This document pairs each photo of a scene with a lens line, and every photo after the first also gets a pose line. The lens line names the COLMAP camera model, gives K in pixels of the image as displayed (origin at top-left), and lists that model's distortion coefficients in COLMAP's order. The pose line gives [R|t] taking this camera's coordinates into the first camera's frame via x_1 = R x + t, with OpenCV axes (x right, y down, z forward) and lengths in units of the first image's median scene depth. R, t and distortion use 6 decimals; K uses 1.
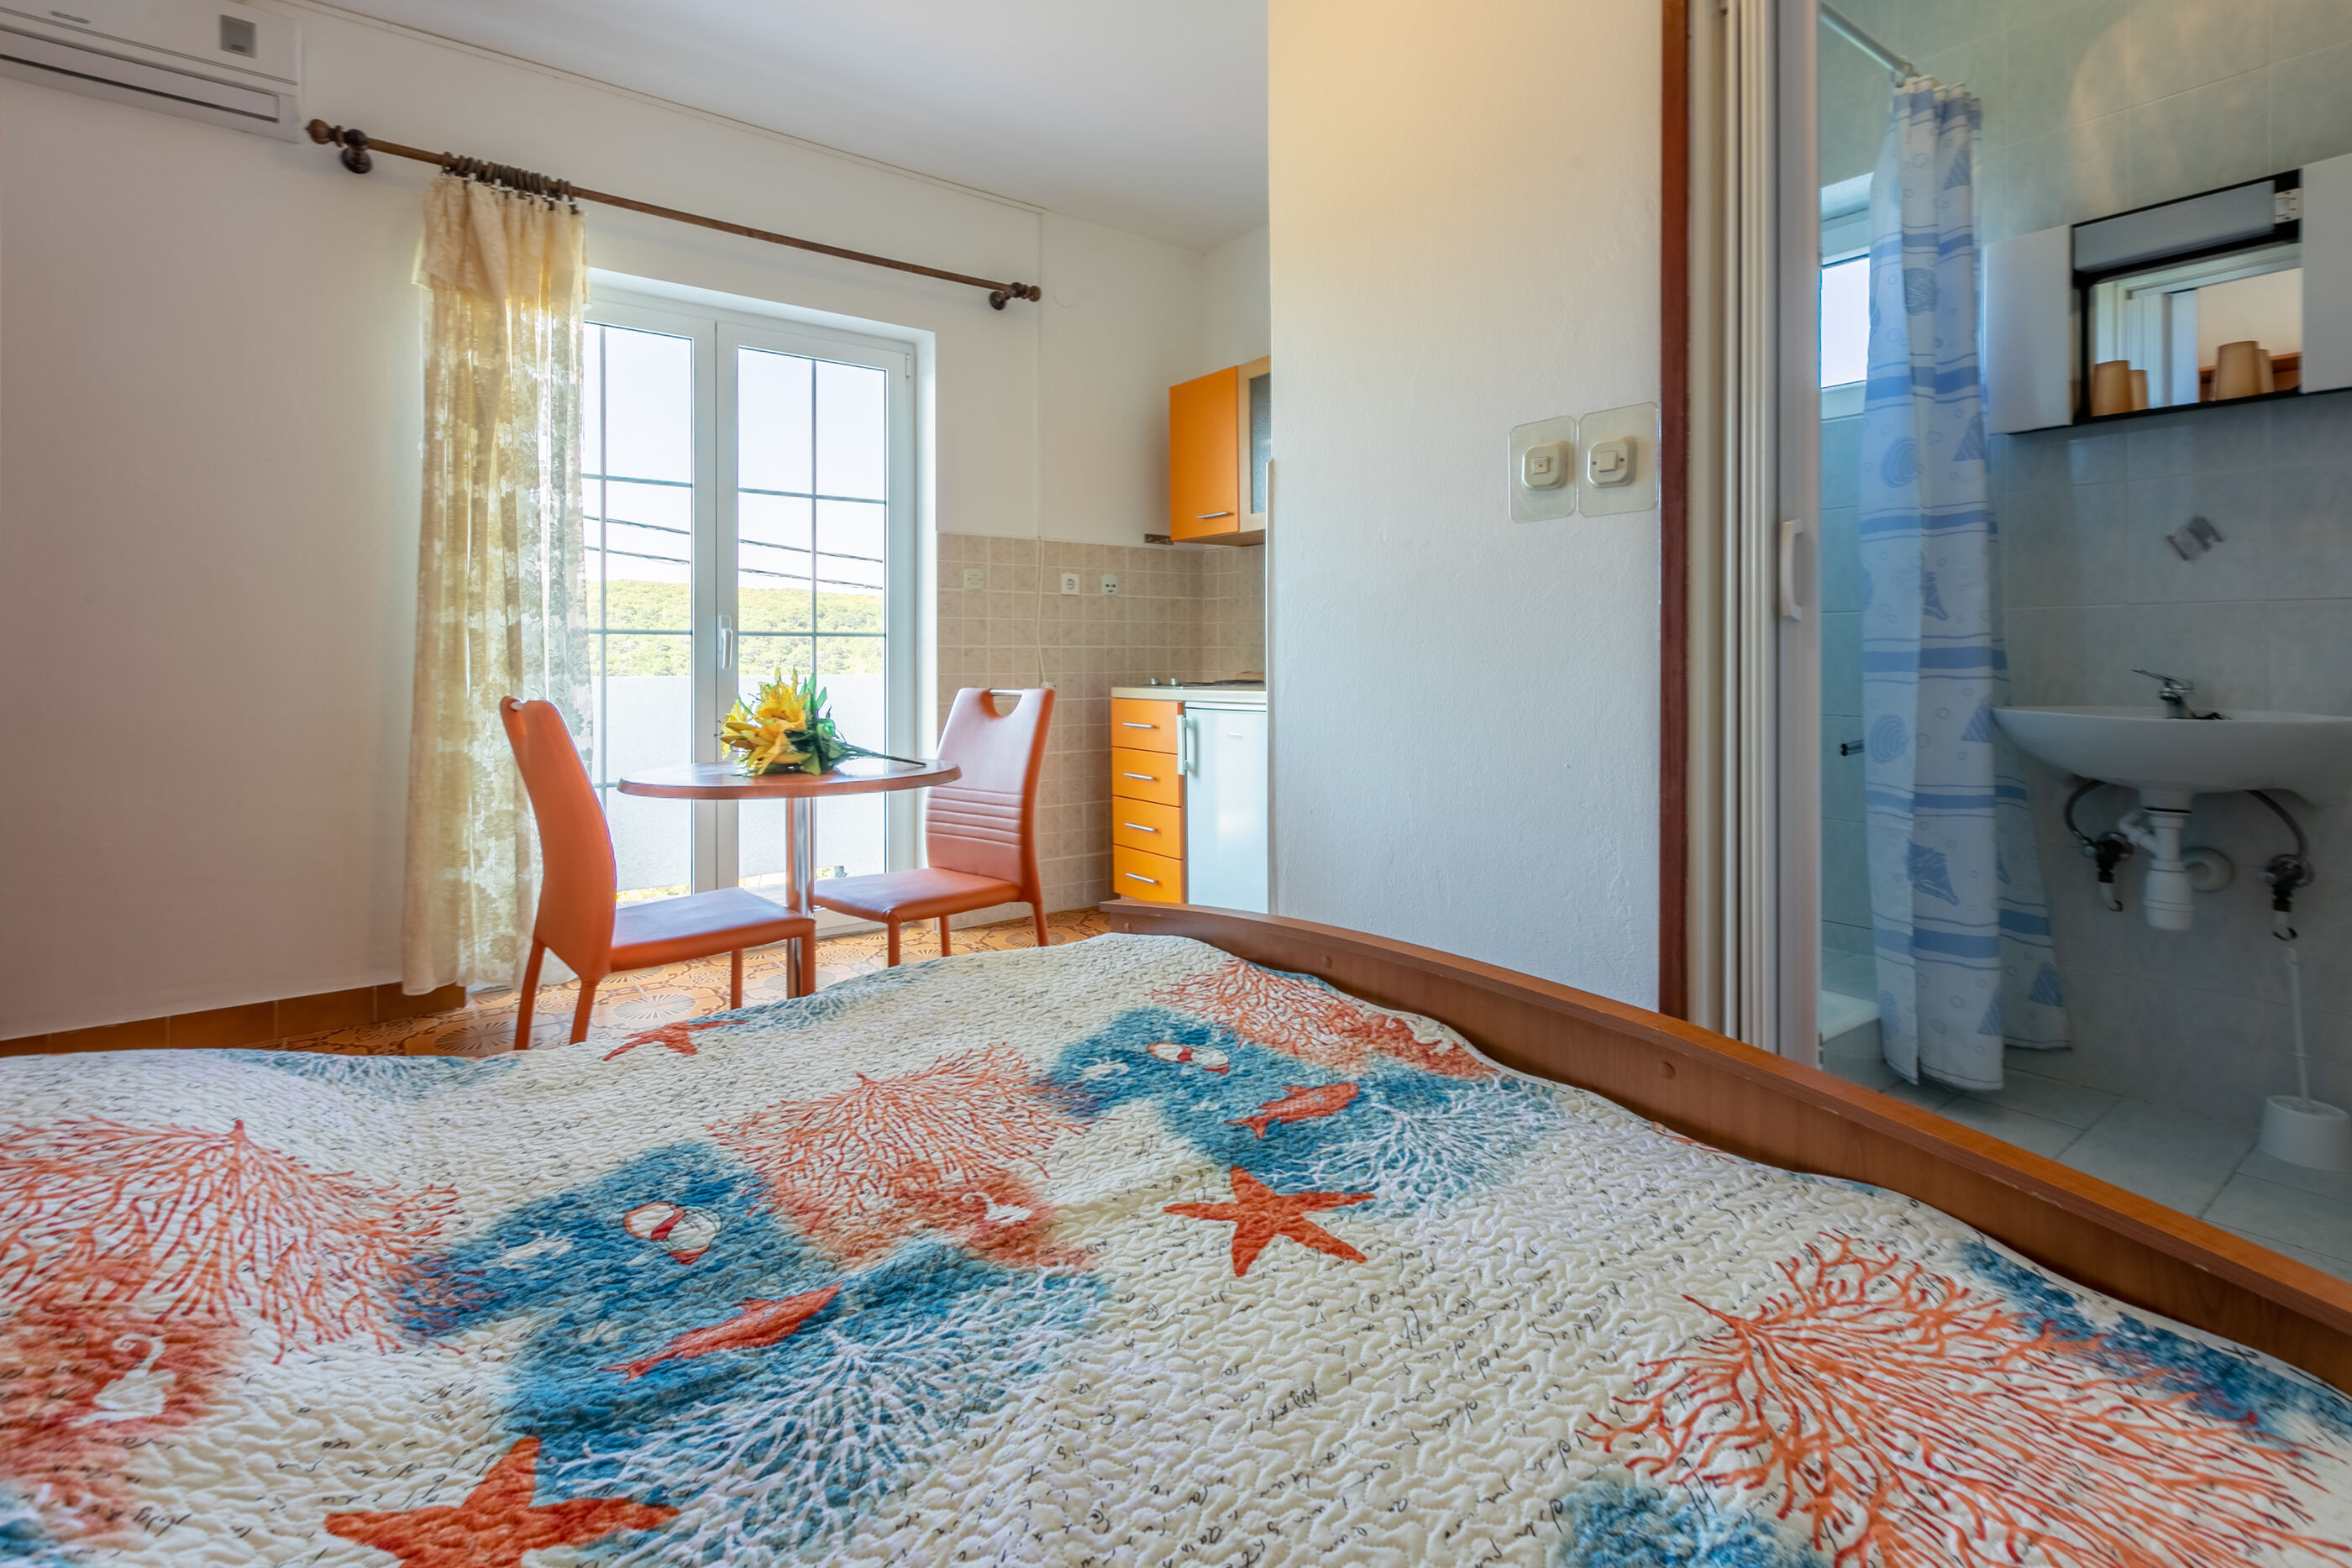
lens RADIAL K [[1083.4, 0, 1180.4], [0, 1083.4, 655.8], [0, 0, 1]] dist [-0.001417, -0.001434]
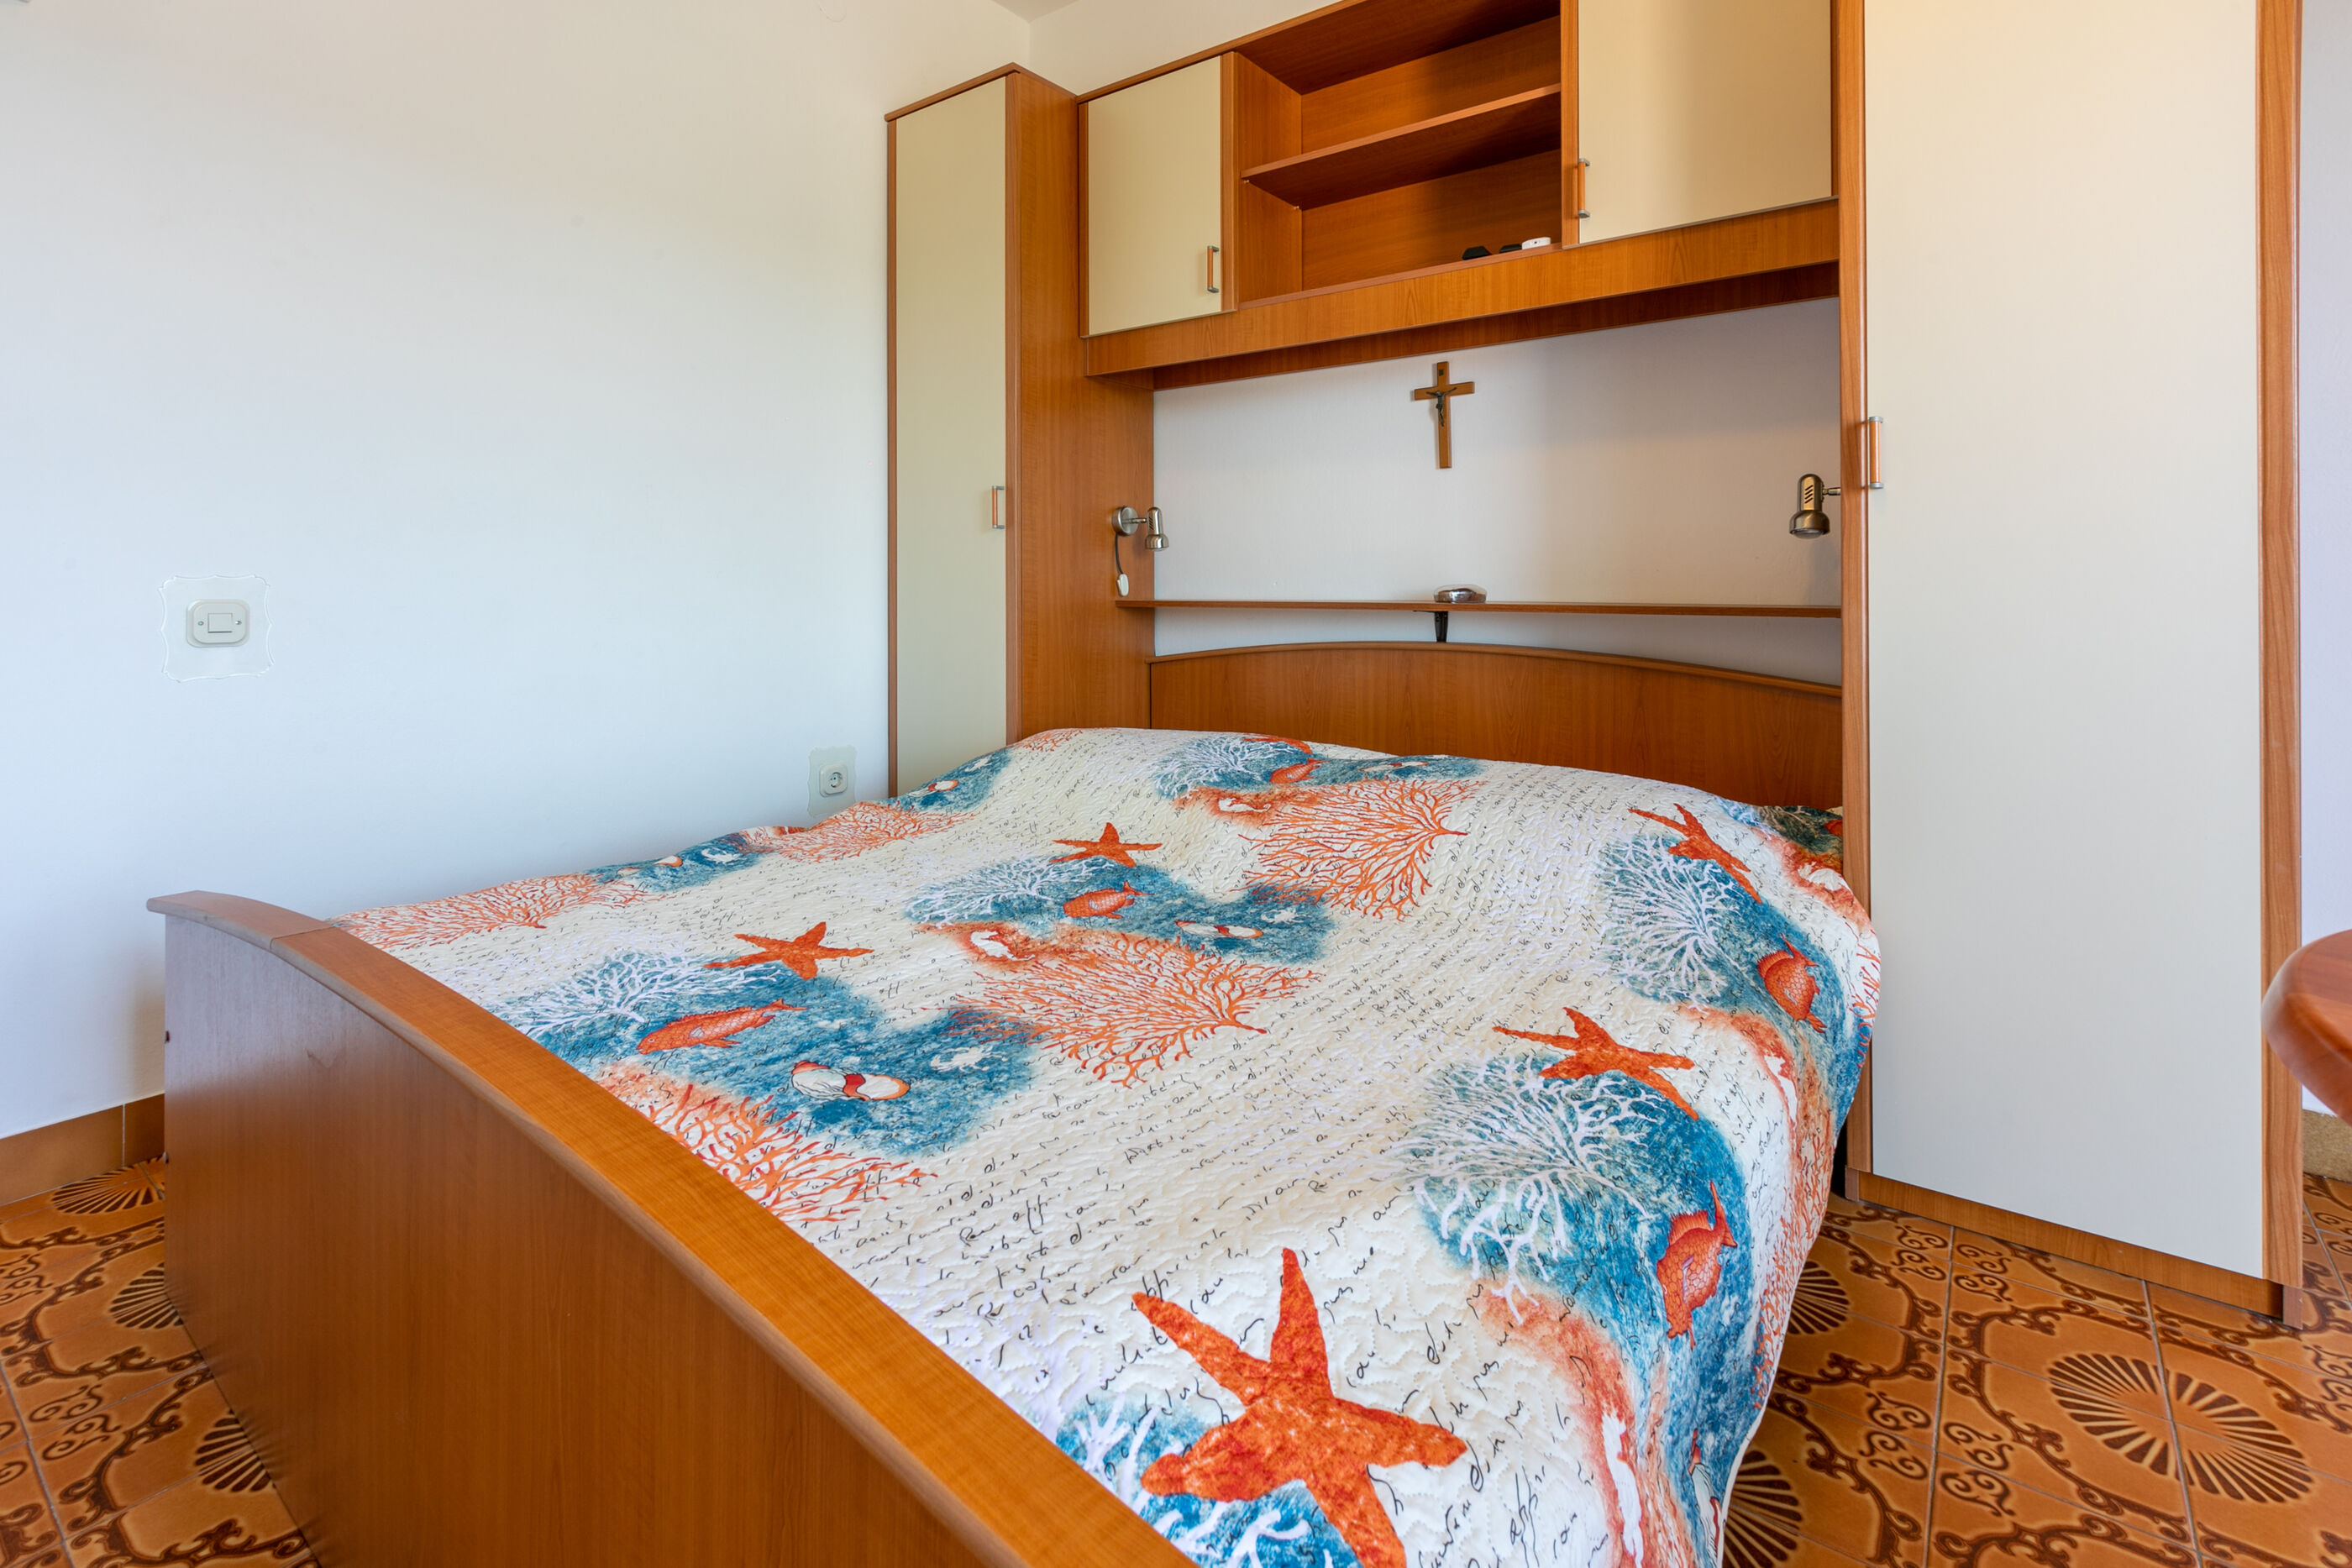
lens RADIAL K [[1073.6, 0, 1181.3], [0, 1073.6, 578.2], [0, 0, 1]] dist [0.000545, -0.000704]
pose [[-0.960576, -0.004120, -0.277986, -0.005587], [-0.002635, 0.999980, -0.005714, 0.045429], [0.278004, -0.004756, -0.960568, 2.103293]]
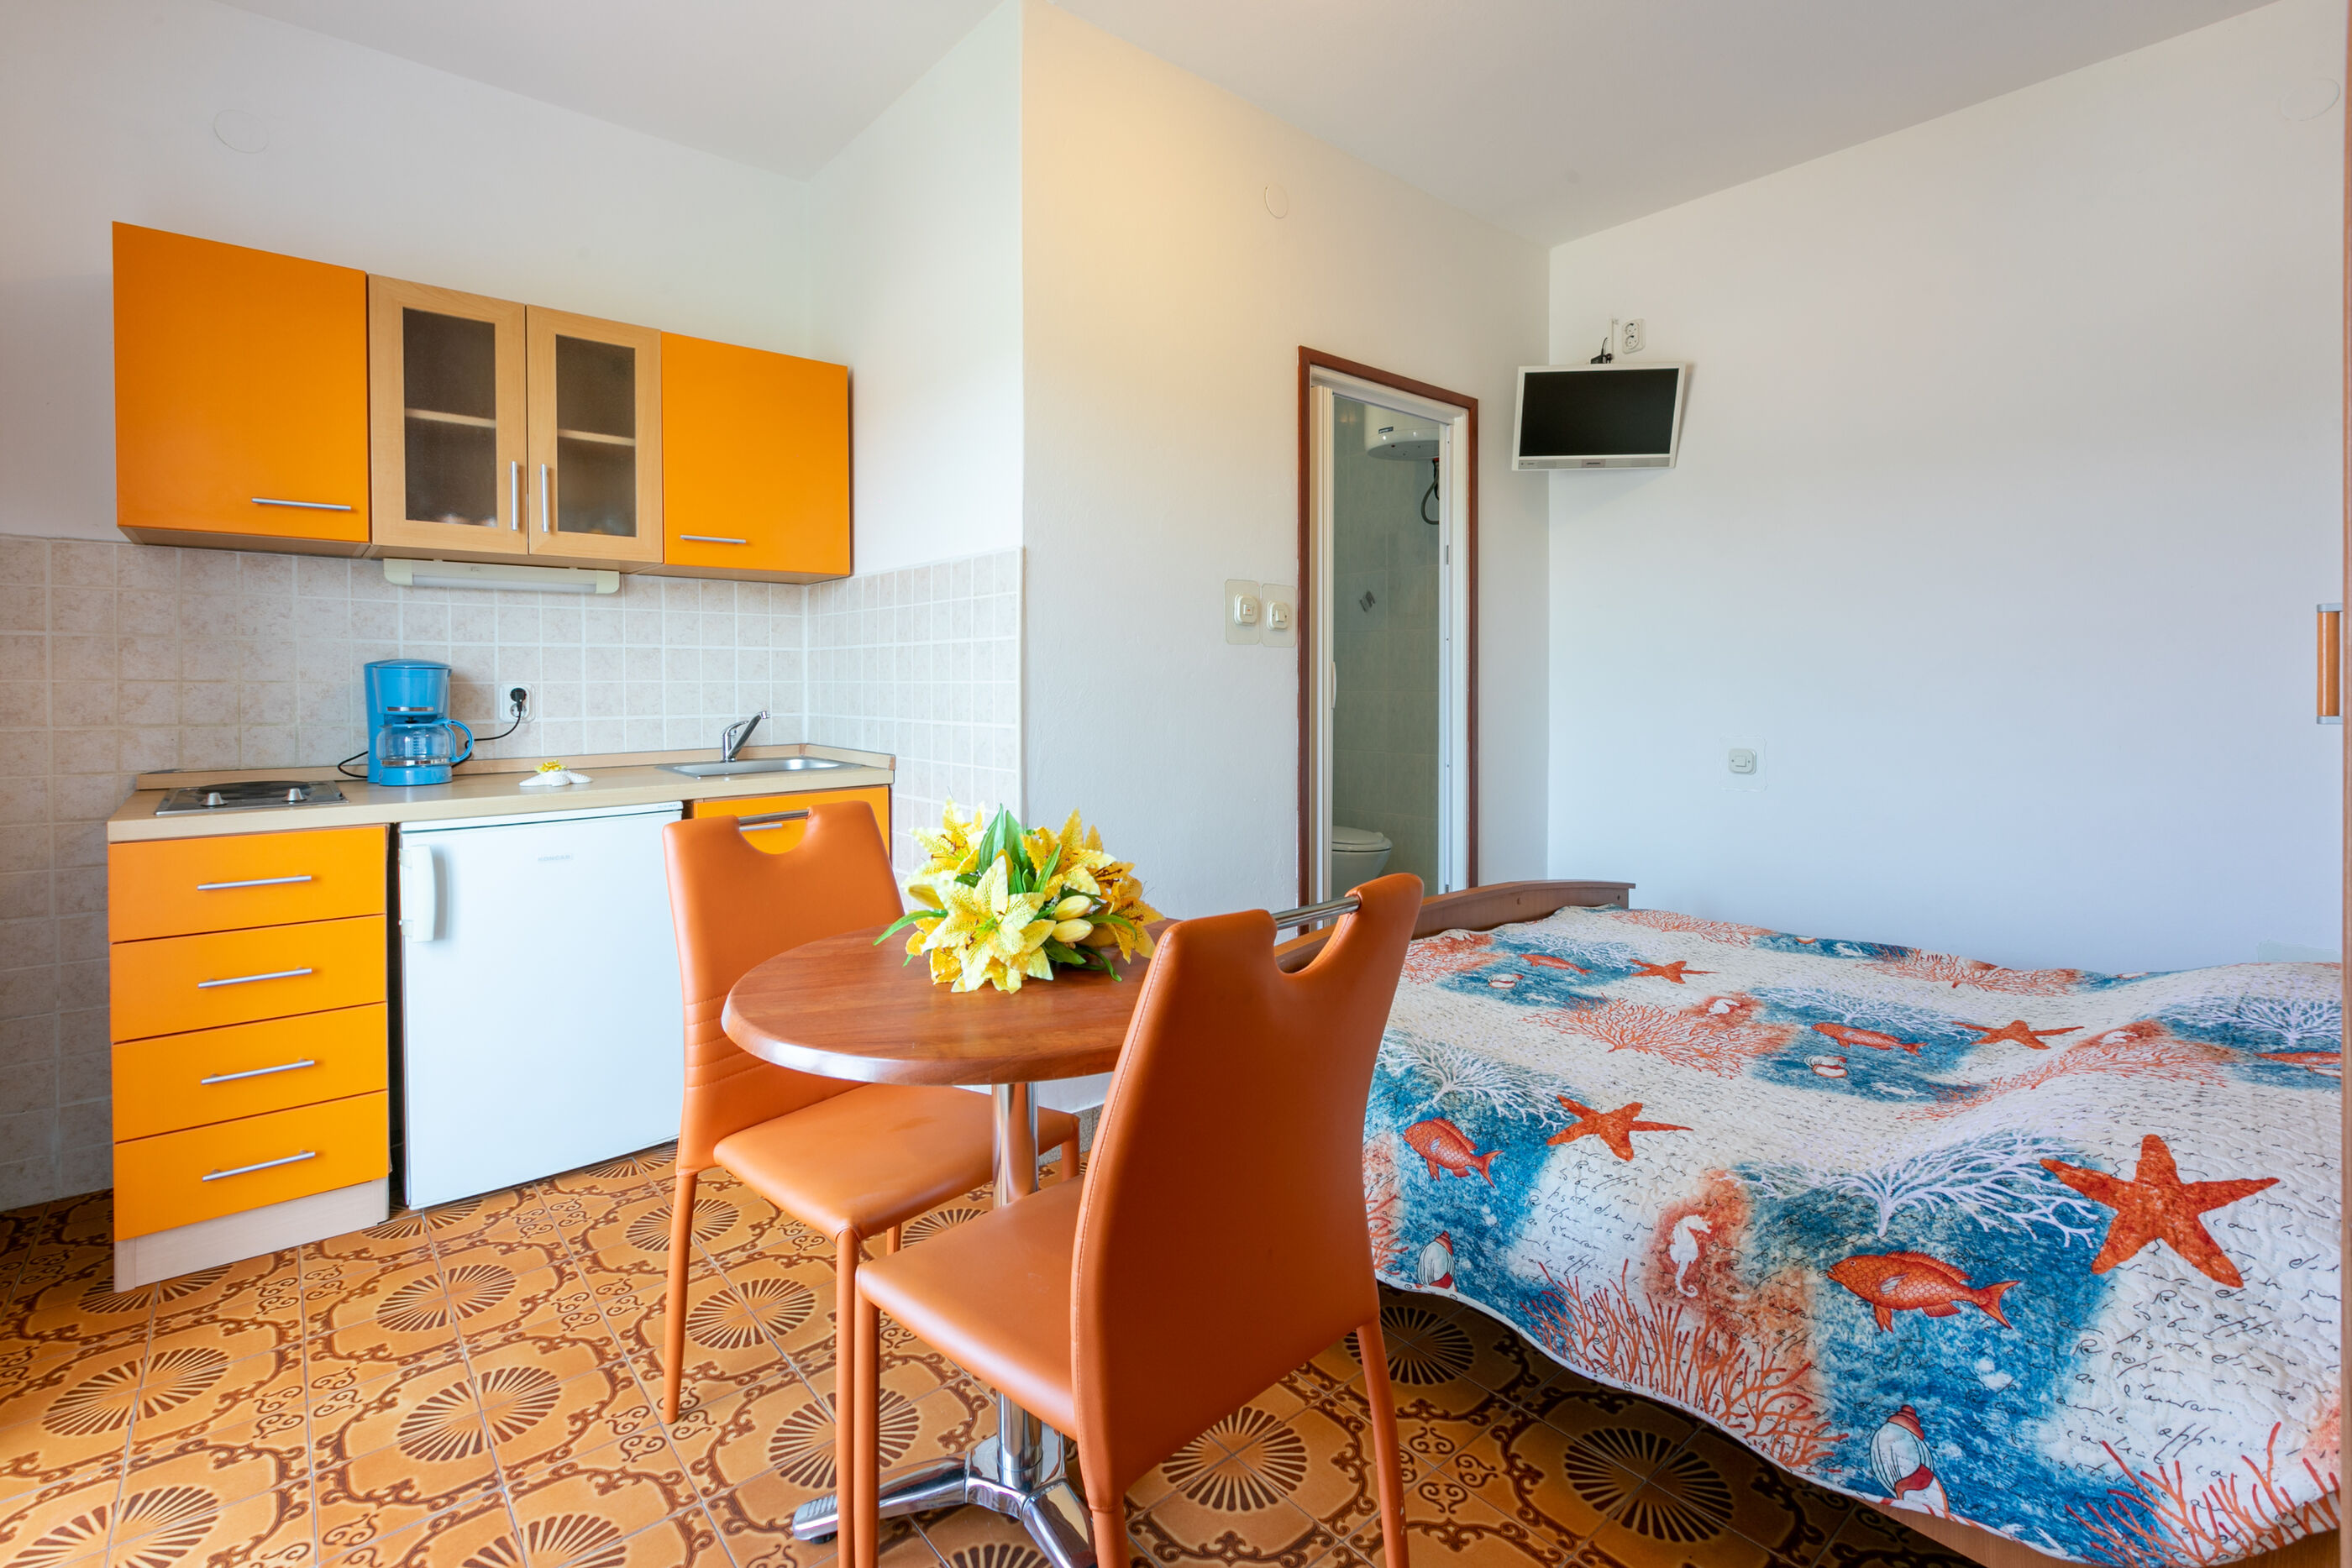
lens RADIAL K [[1080.0, 0, 1160.7], [0, 1080.0, 696.5], [0, 0, 1]] dist [0.001541, -0.000929]
pose [[-0.060492, -0.009588, 0.998123, -1.957736], [-0.000002, 0.999954, 0.009605, -0.108129], [-0.998169, 0.000579, -0.060490, 1.966409]]
